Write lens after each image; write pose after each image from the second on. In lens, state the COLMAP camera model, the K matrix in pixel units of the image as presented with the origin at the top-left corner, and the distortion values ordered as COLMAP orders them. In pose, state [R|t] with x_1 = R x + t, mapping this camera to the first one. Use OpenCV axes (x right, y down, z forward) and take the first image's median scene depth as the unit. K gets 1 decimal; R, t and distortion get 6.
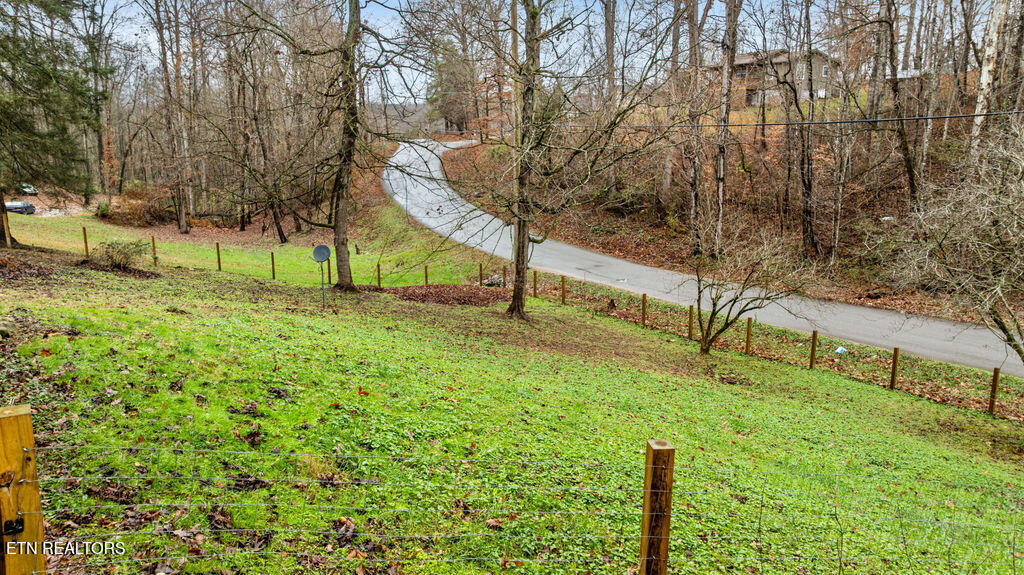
lens RADIAL K [[694.0, 0, 511.7], [0, 694.0, 282.9], [0, 0, 1]] dist [-0.002301, 0.003611]
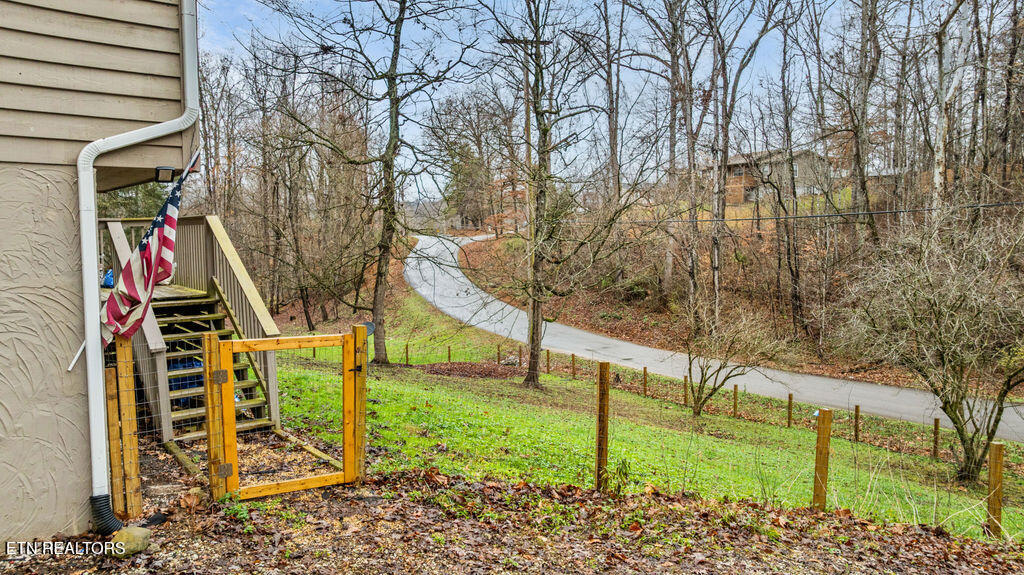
lens RADIAL K [[694.0, 0, 513.0], [0, 694.0, 291.0], [0, 0, 1]] dist [-0.002301, 0.003611]
pose [[0.999857, -0.005054, -0.016116, -0.004281], [0.003040, 0.992454, -0.122579, 0.028422], [0.016614, 0.122512, 0.992328, -0.129400]]
